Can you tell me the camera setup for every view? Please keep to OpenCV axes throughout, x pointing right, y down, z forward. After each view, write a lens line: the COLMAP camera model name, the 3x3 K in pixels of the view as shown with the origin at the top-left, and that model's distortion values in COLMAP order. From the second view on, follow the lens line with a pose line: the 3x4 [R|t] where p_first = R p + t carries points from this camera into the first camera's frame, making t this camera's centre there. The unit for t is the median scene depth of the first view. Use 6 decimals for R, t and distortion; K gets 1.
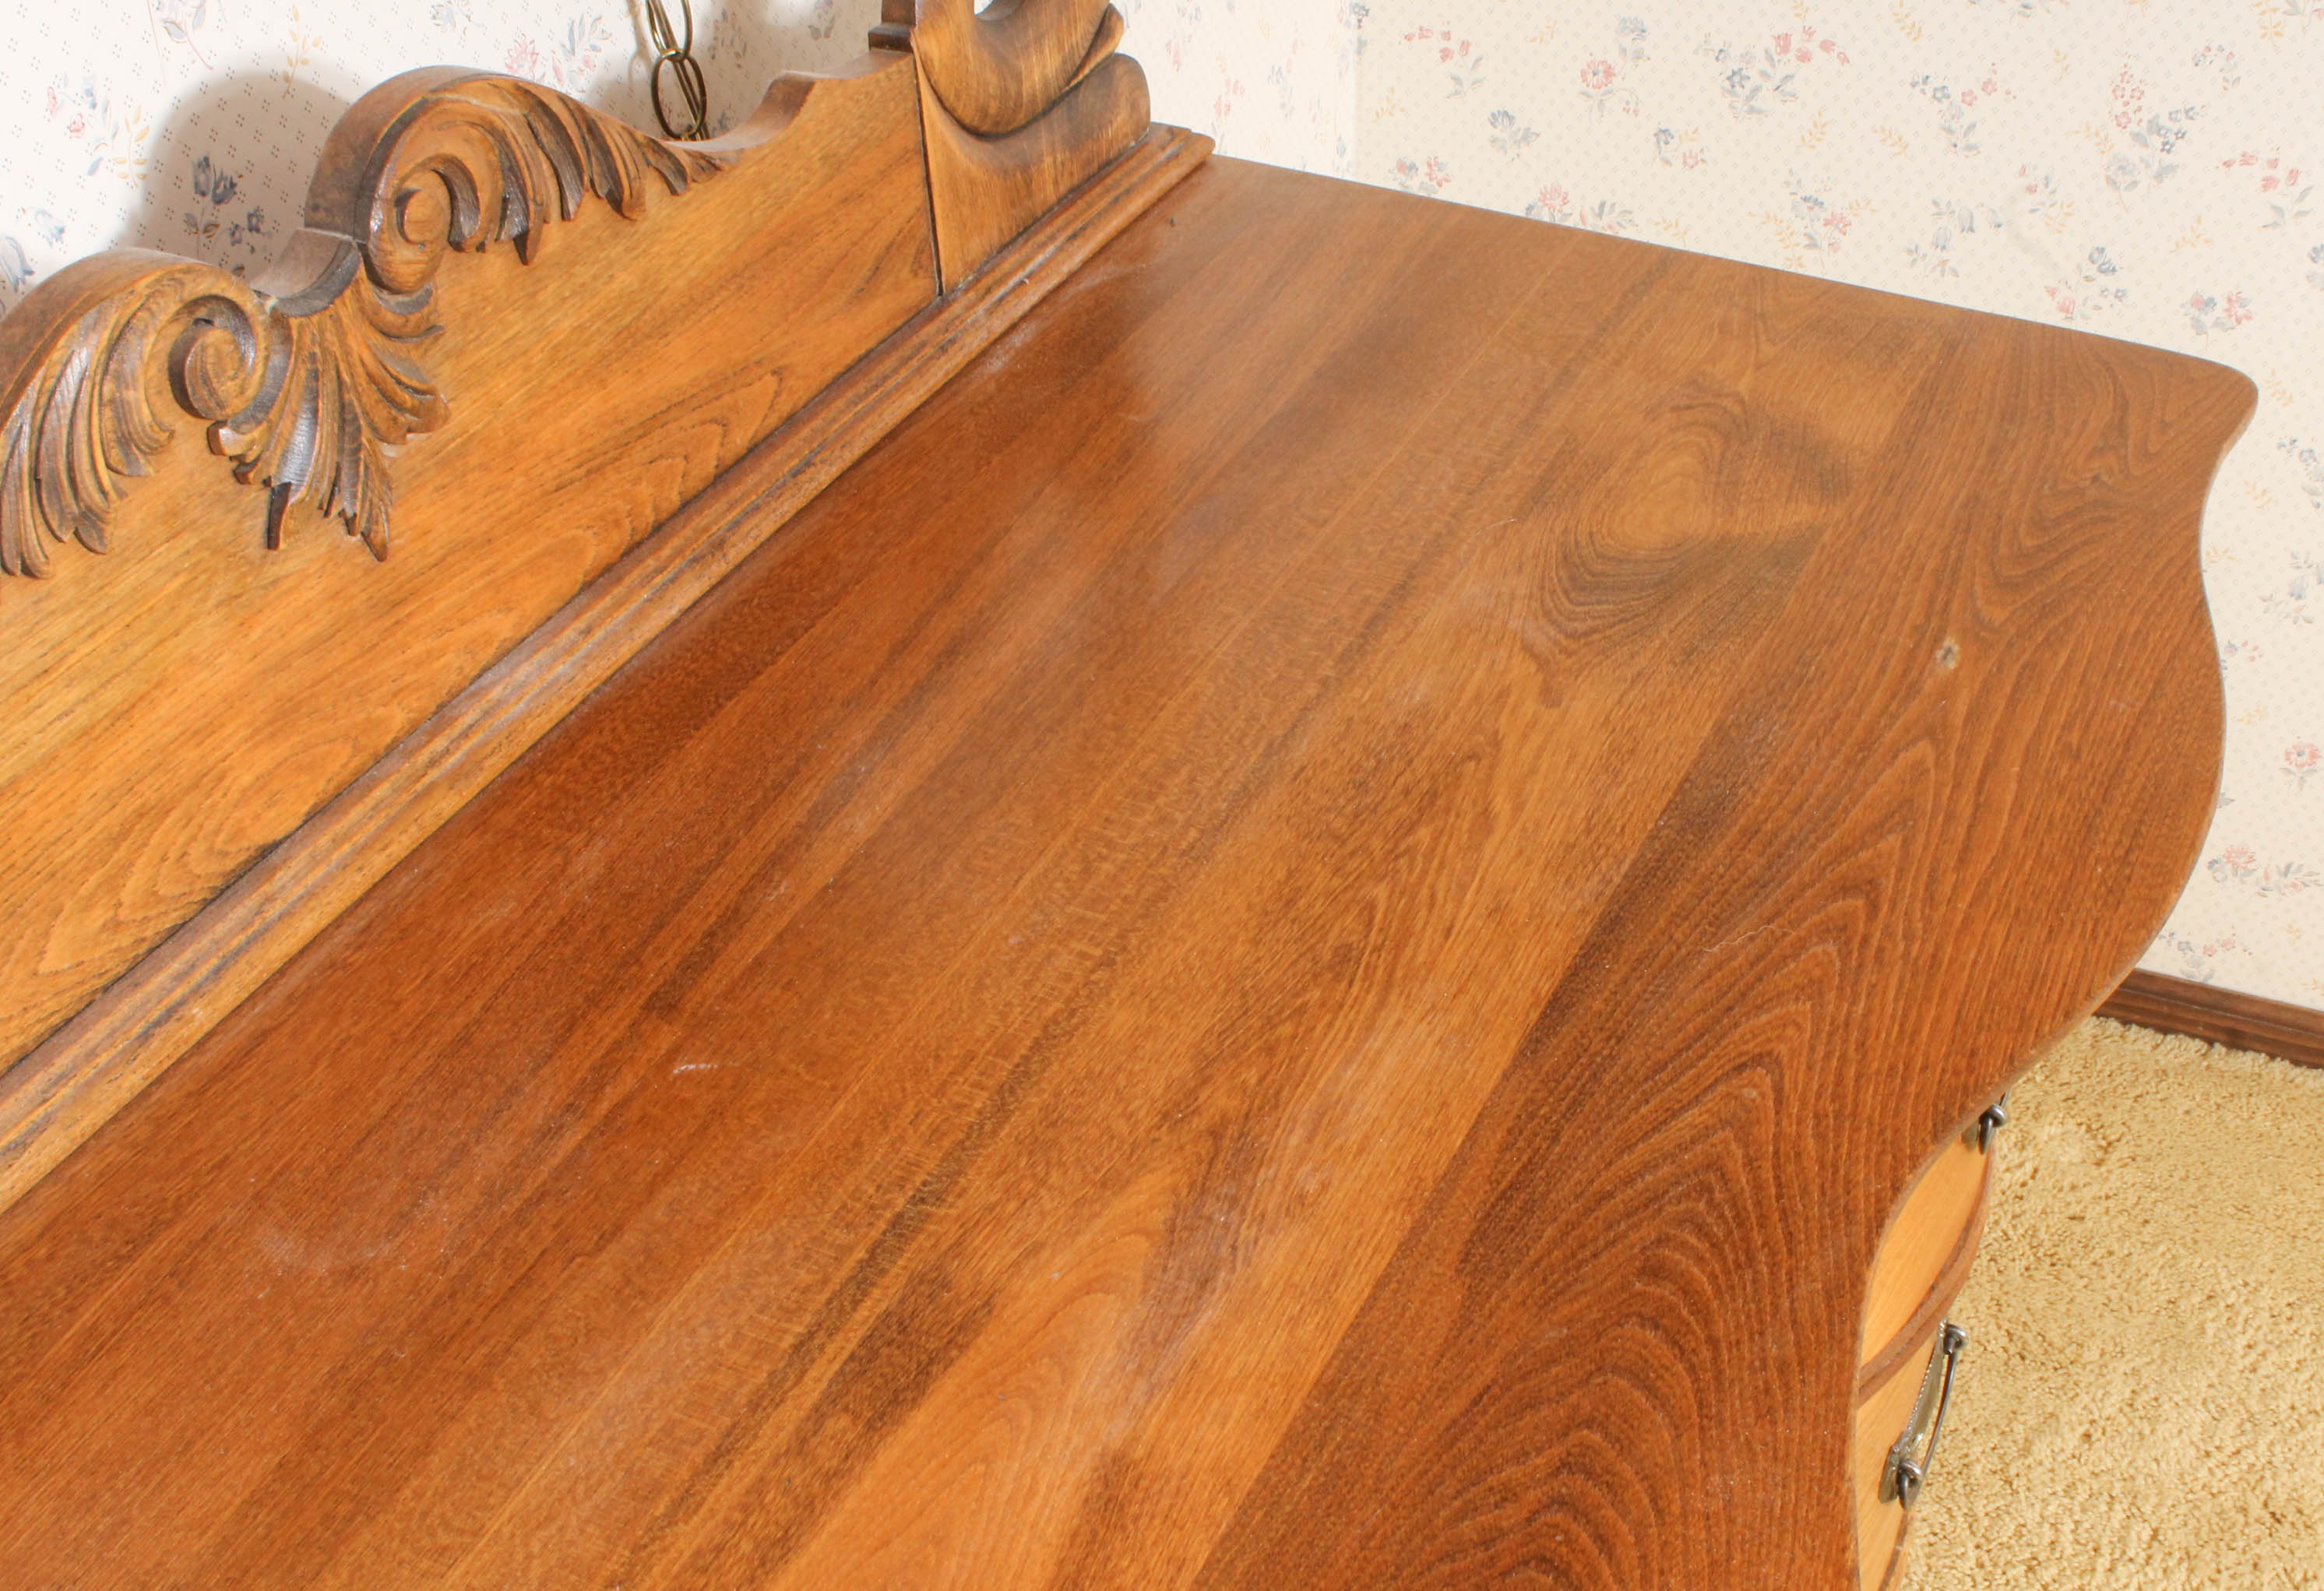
lens RADIAL K [[2870.3, 0, 1182.6], [0, 2870.3, 826.2], [0, 0, 1]] dist [-0.074924, 0.000000]
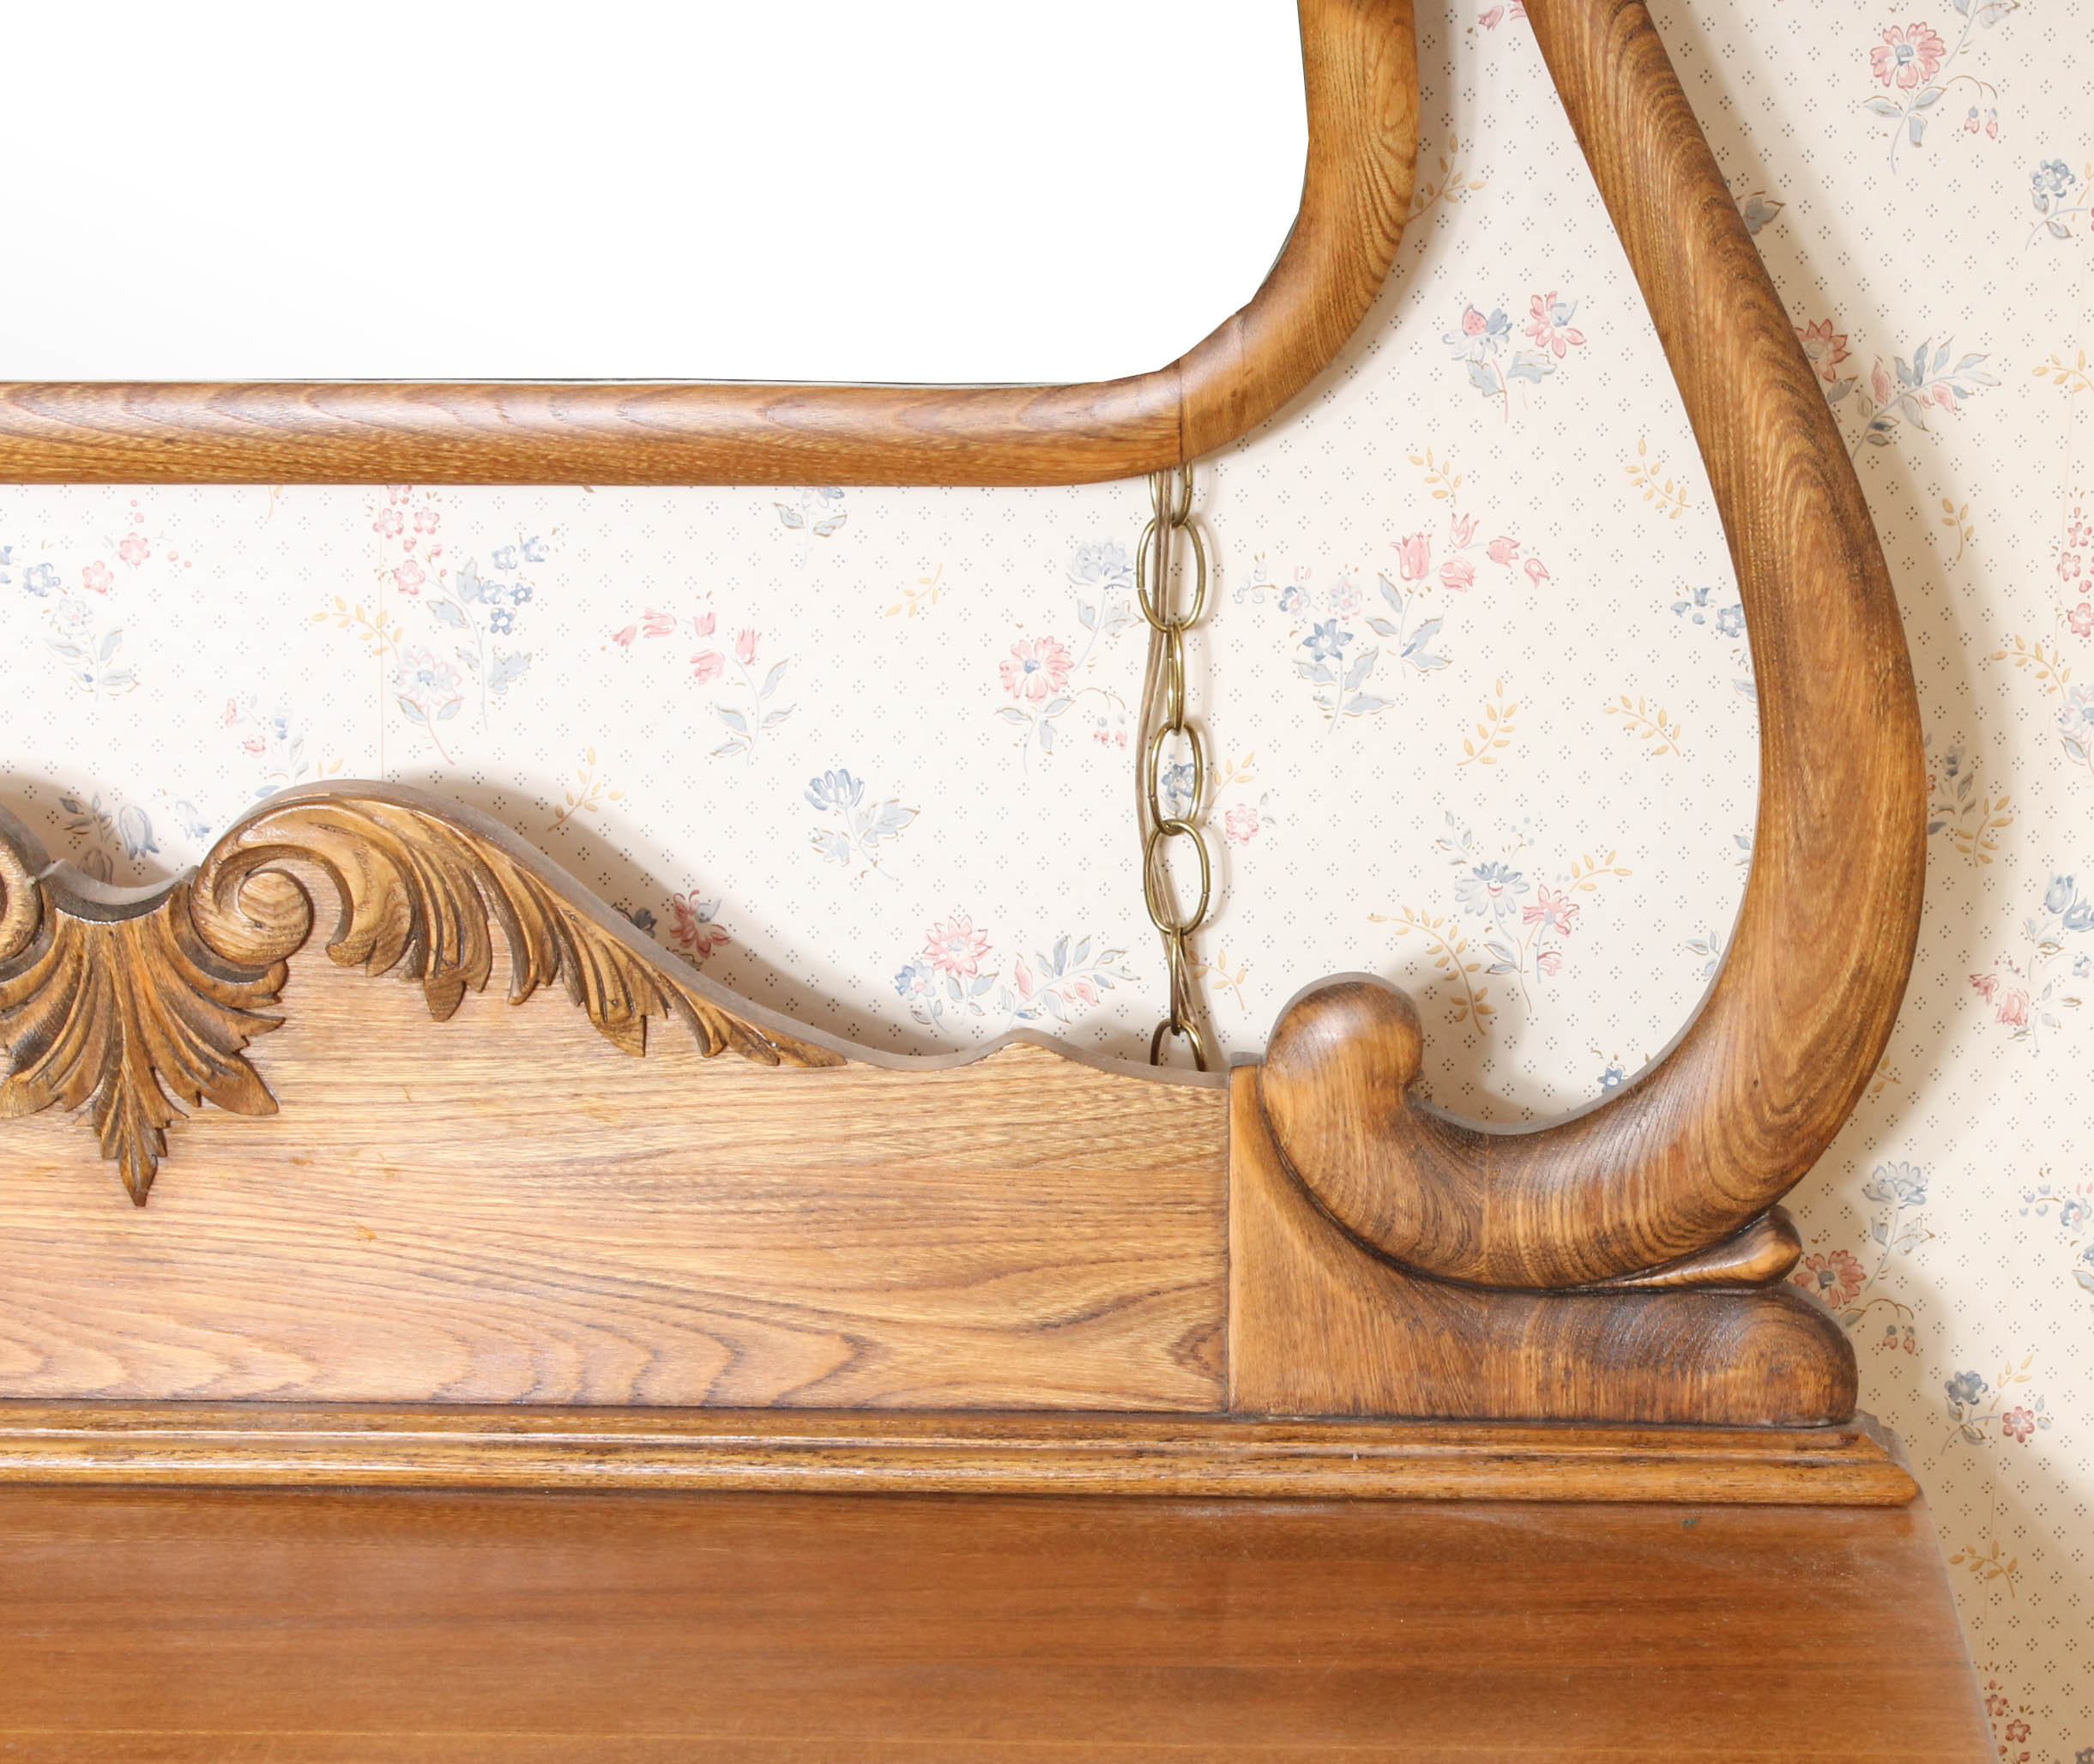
lens RADIAL K [[5481.8, 0, 1307.7], [0, 5481.8, 923.1], [0, 0, 1]] dist [0.024747, 0.000000]
pose [[0.443551, 0.252258, -0.860016, 1.346512], [-0.558766, 0.828088, -0.045289, -0.281761], [0.700745, 0.500636, 0.508253, 0.249409]]
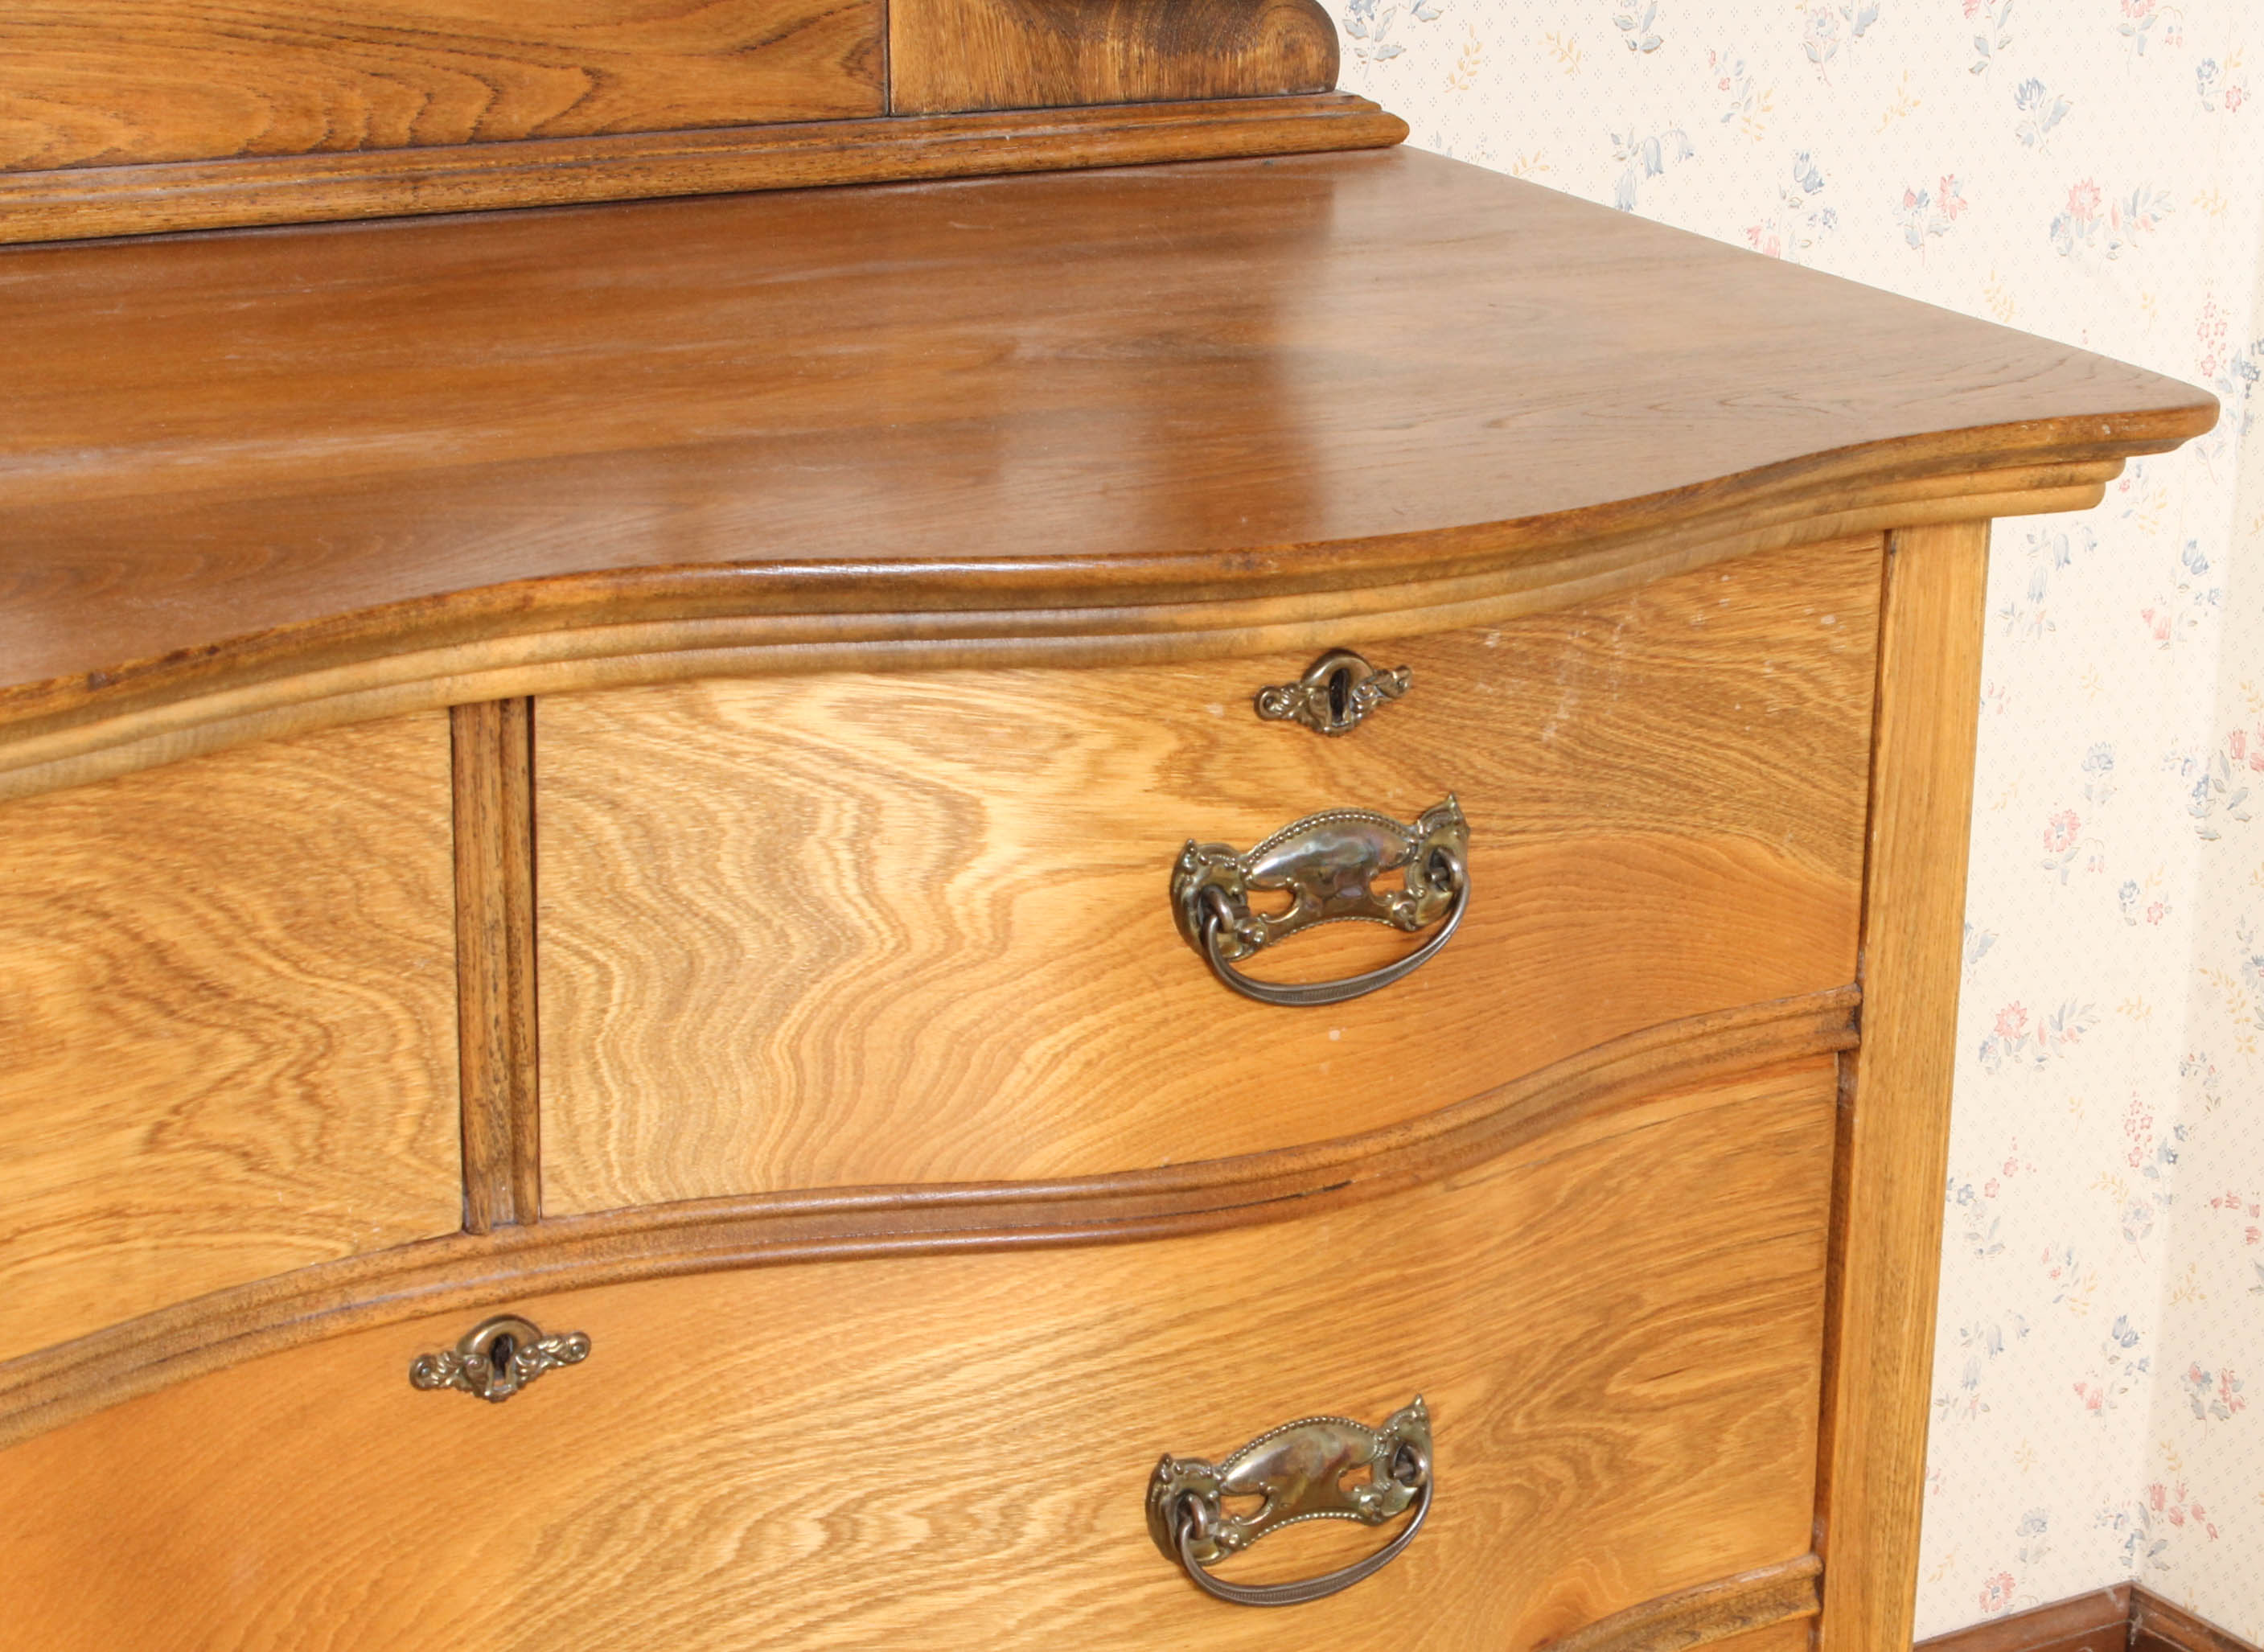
lens RADIAL K [[4942.0, 0, 1216.2], [0, 4942.0, 855.8], [0, 0, 1]] dist [0.042814, 0.000000]
pose [[0.833897, 0.201133, -0.513967, 0.992272], [-0.364042, 0.900382, -0.238297, 0.417249], [0.414837, 0.385821, 0.824046, -0.167344]]
